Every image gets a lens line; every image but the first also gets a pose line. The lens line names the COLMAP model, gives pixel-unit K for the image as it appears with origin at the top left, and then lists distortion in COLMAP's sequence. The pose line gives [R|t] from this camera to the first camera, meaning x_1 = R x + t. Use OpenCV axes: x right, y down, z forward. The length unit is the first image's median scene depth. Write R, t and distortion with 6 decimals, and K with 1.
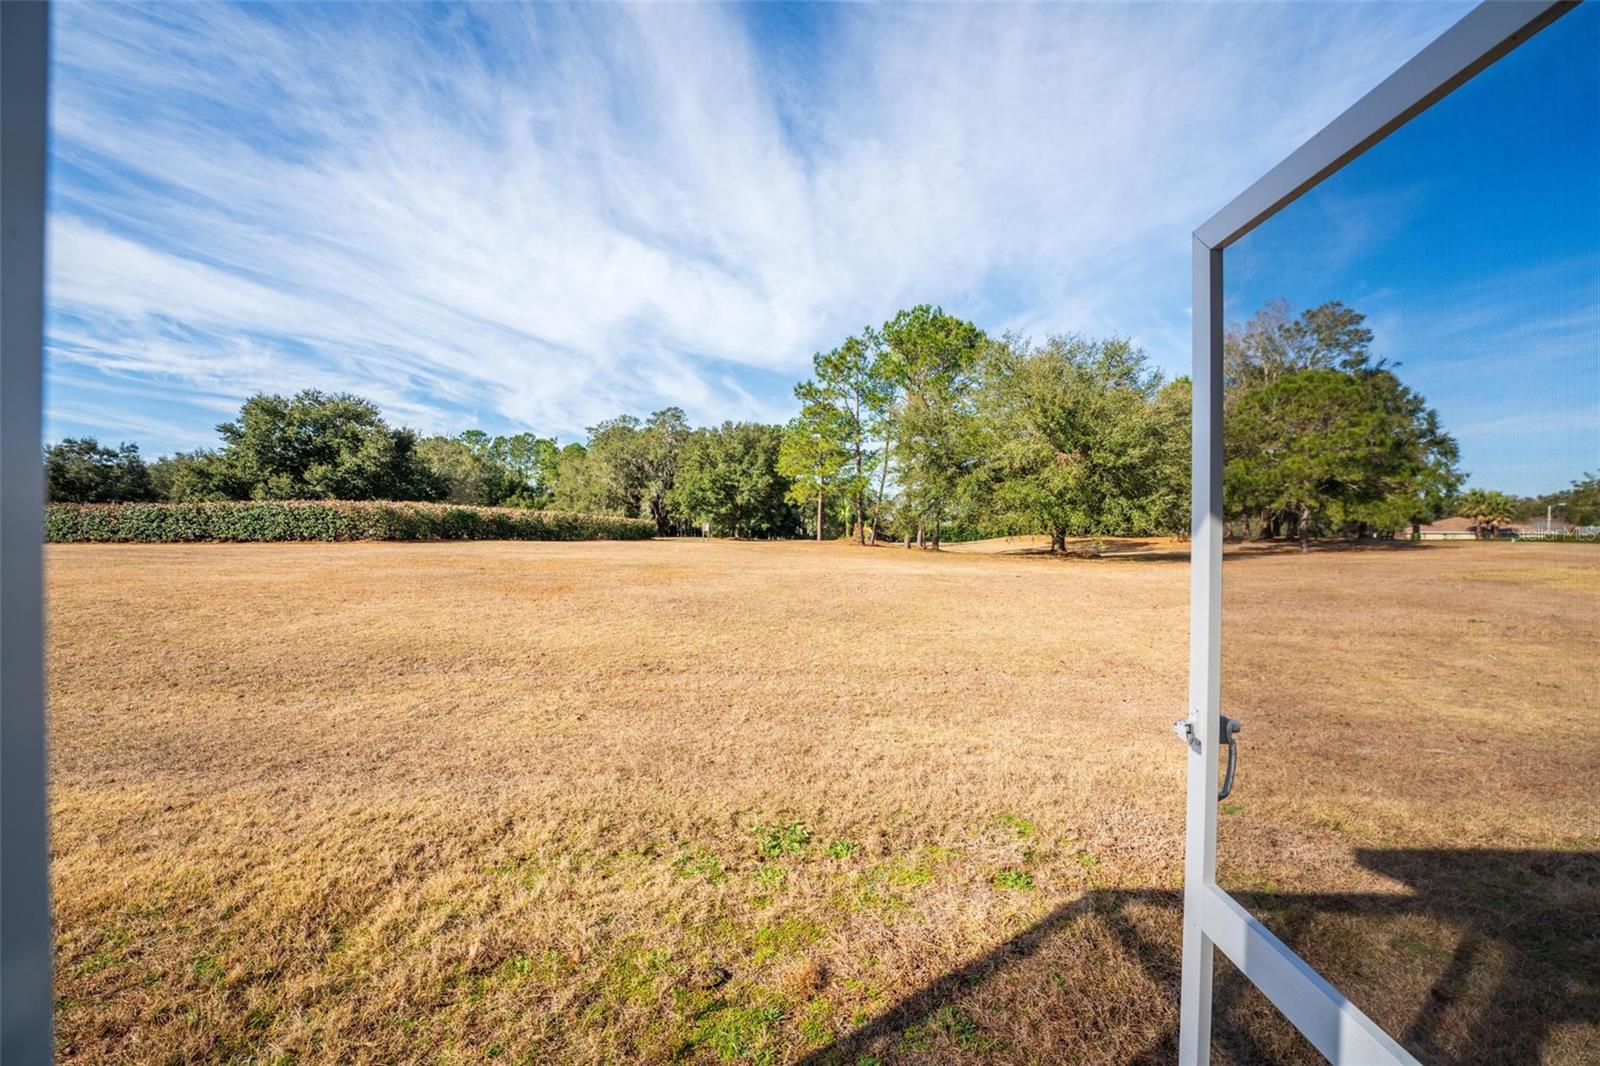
lens RADIAL K [[646.3, 0, 800.0], [0, 646.3, 533.0], [0, 0, 1]] dist [-0.024864, -0.000097]
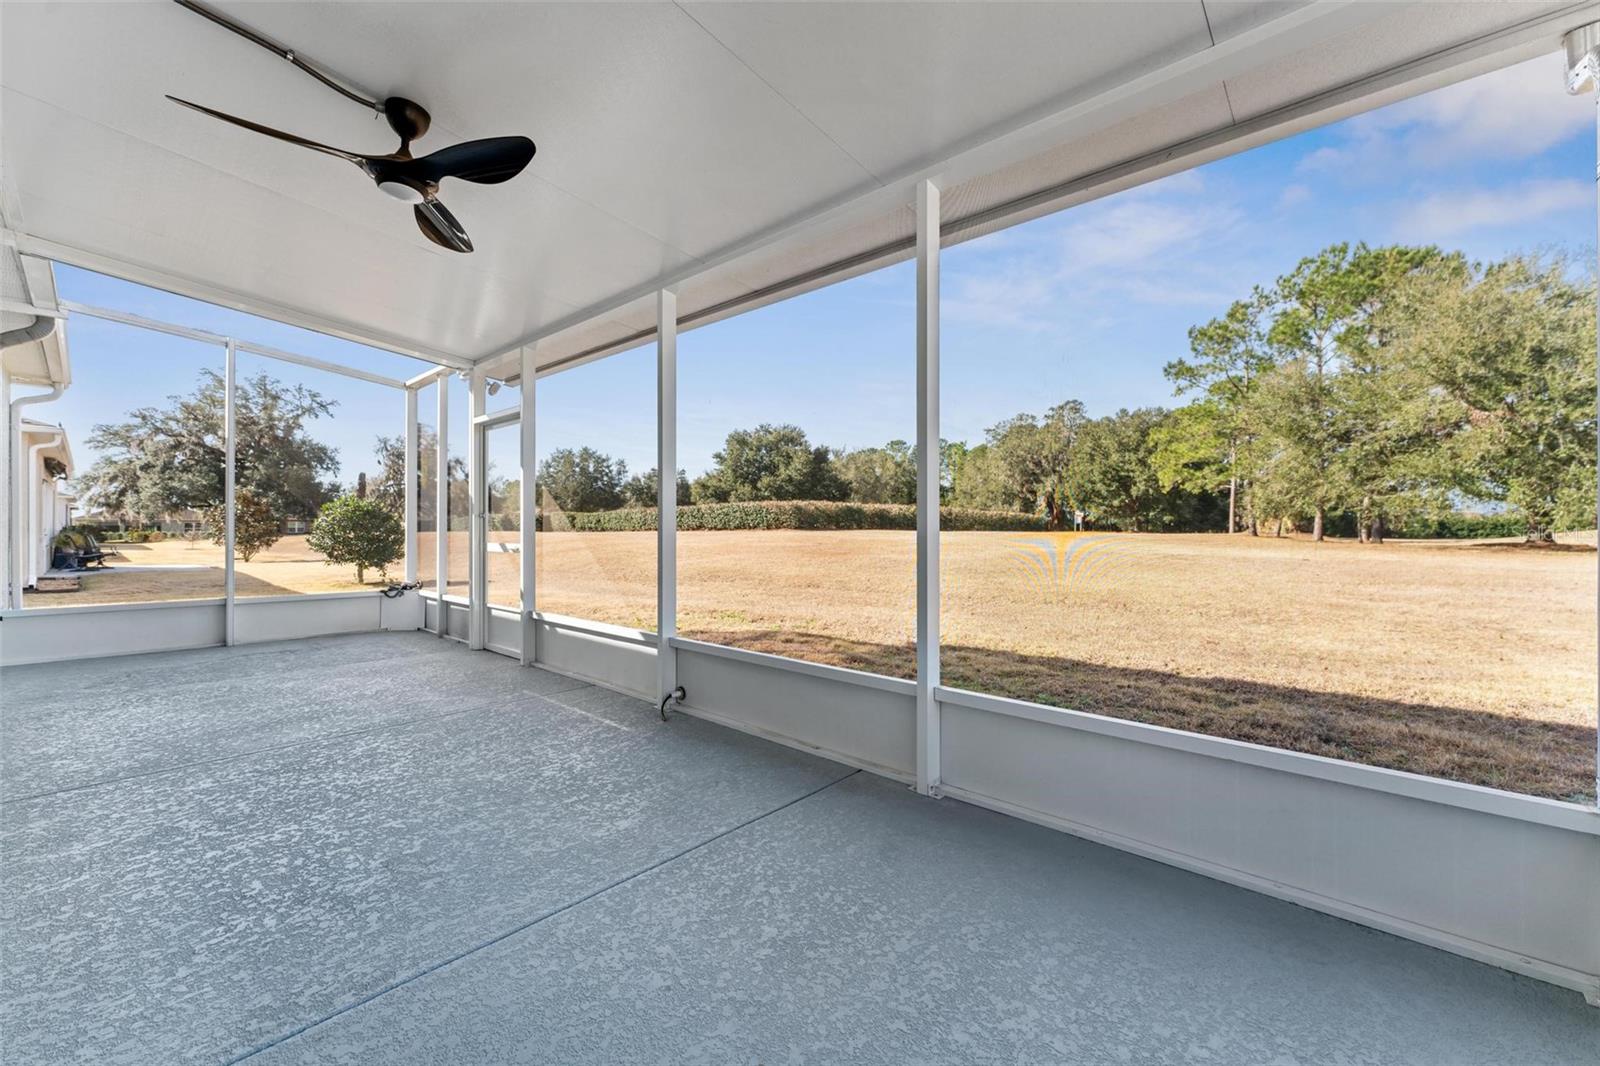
lens RADIAL K [[646.9, 0, 800.0], [0, 646.9, 533.0], [0, 0, 1]] dist [-0.000526, 0.000036]
pose [[0.786447, 0.000884, -0.617657, 0.162181], [0.000145, 0.999999, 0.001616, 0.013284], [0.617658, -0.001360, 0.786446, -0.072152]]
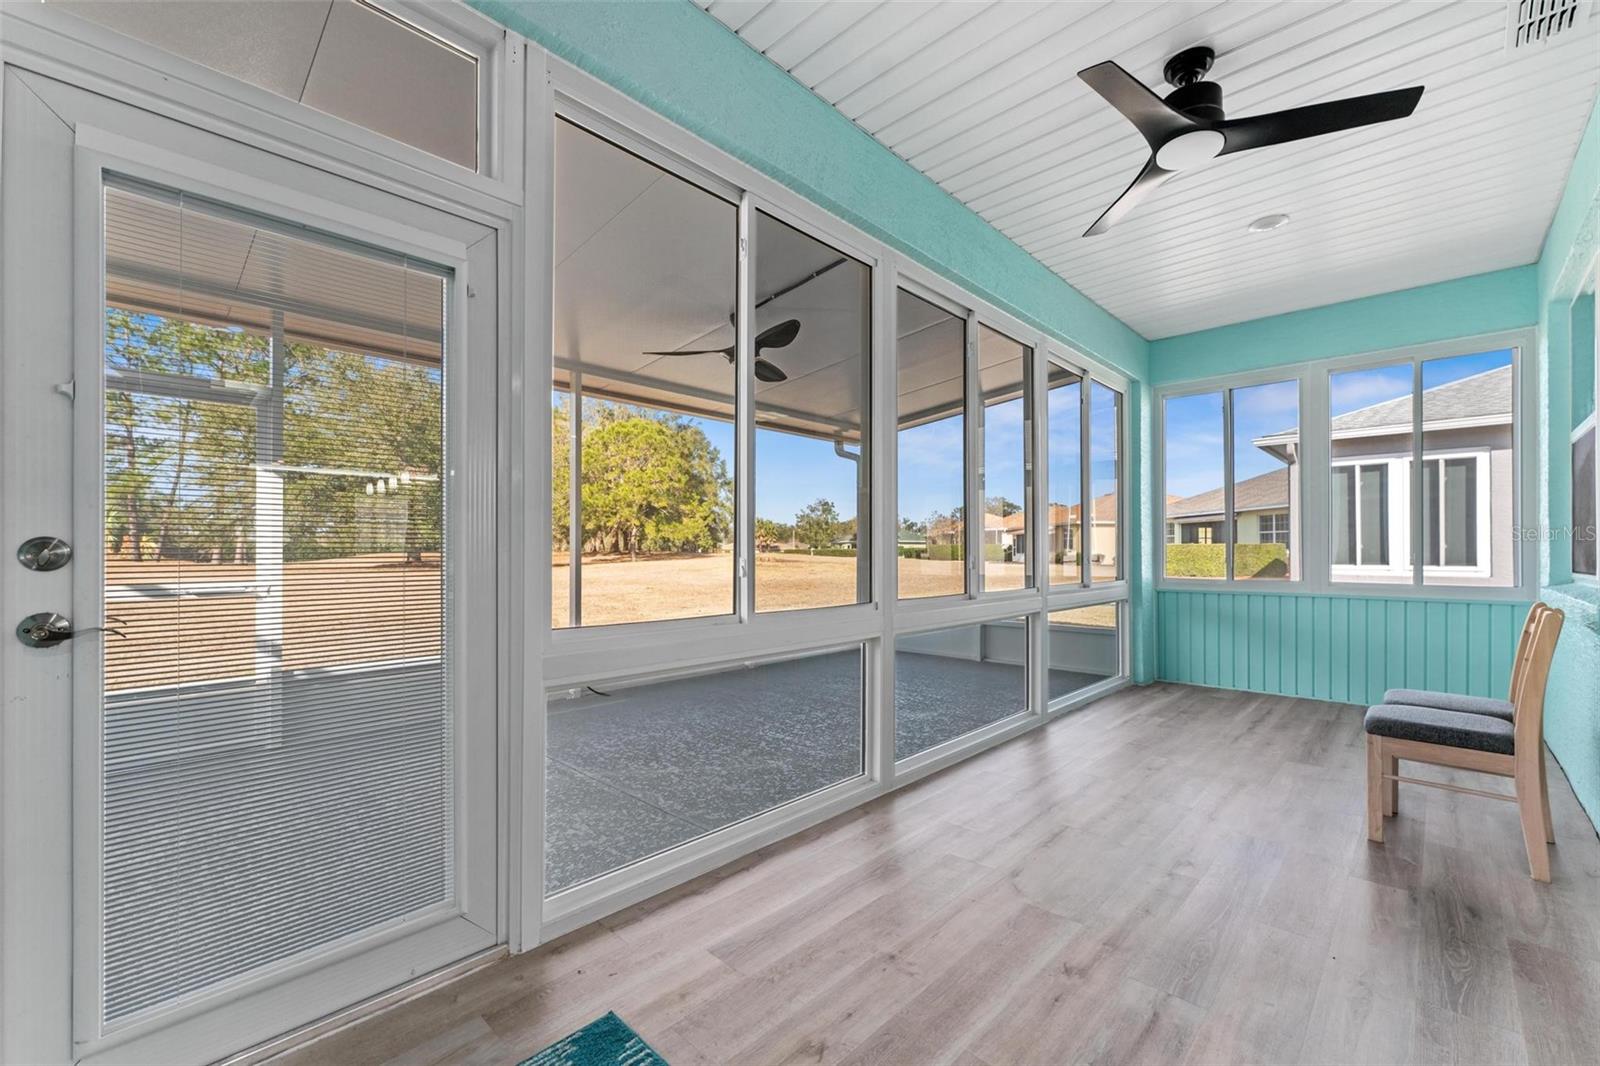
lens RADIAL K [[664.4, 0, 821.5], [0, 664.4, 549.2], [0, 0, 1]] dist [-0.000377, -0.000014]
pose [[0.627904, -0.002257, 0.778288, -0.006813], [0.006073, 0.999980, -0.002000, 0.011144], [-0.778267, 0.005982, 0.627905, -0.136024]]
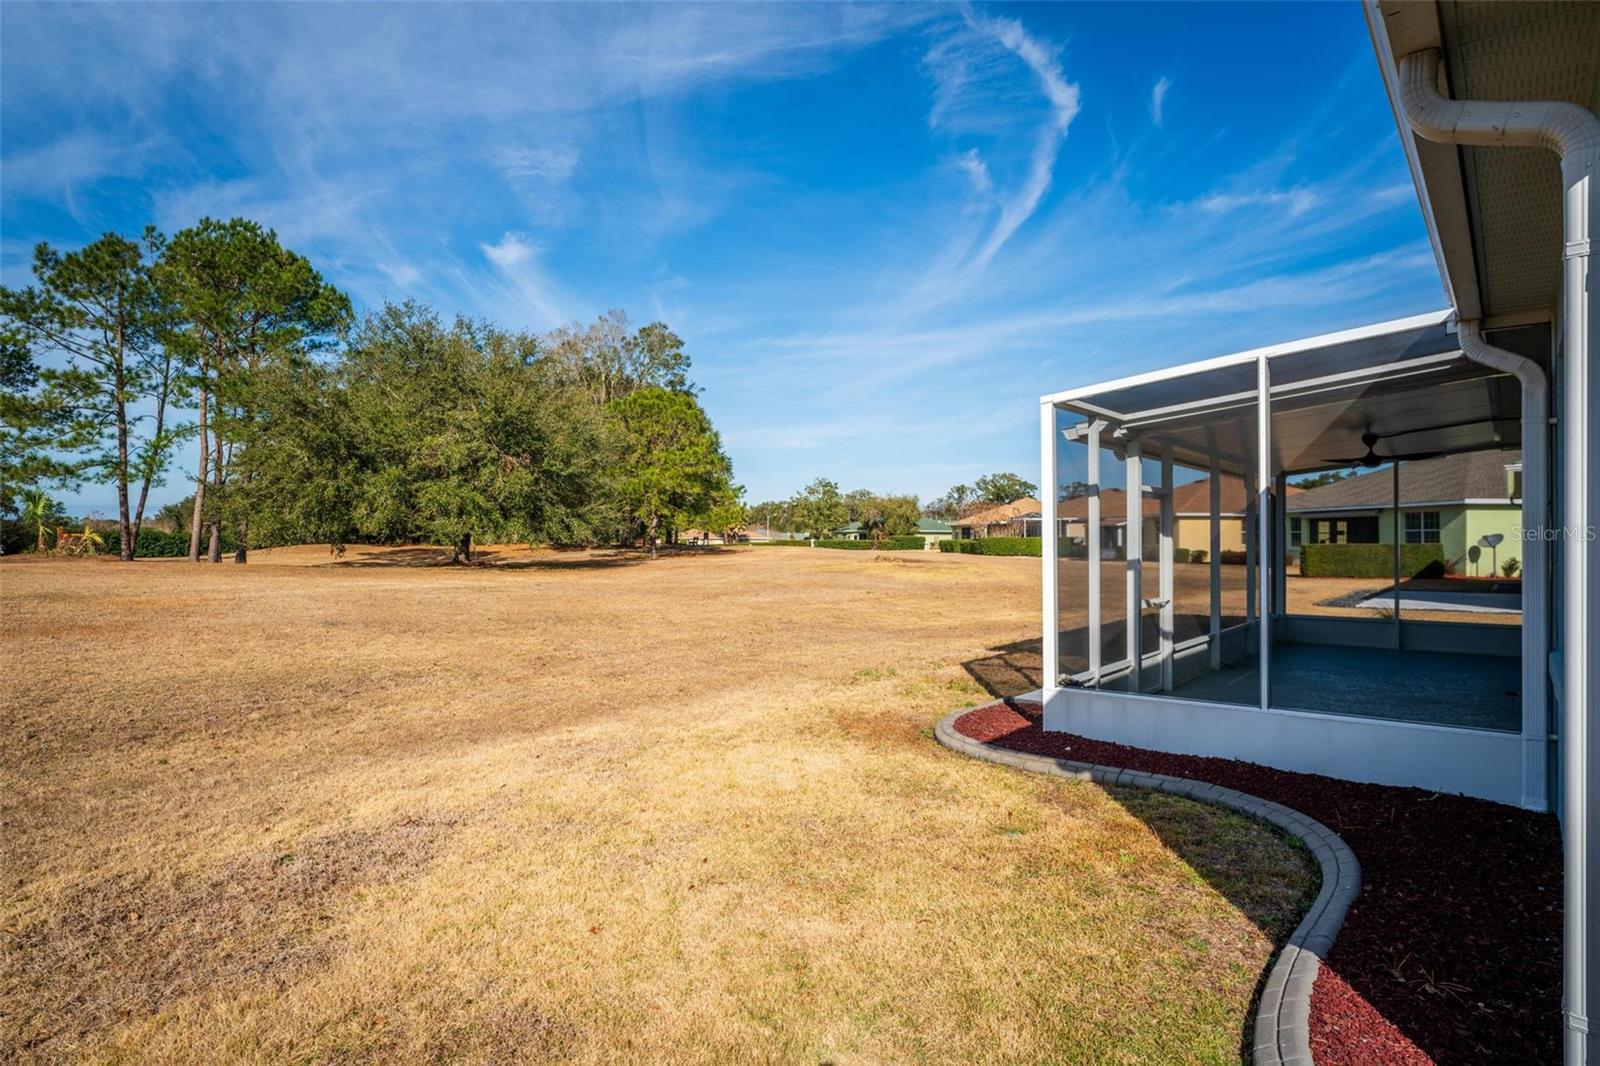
lens RADIAL K [[865.2, 0, 800.0], [0, 865.2, 533.0], [0, 0, 1]] dist [0.002086, 0.000340]
pose [[0.587801, 0.002187, 0.809003, -0.257746], [0.003518, 0.999980, -0.005259, -0.003091], [-0.808998, 0.005937, 0.587782, -0.062132]]
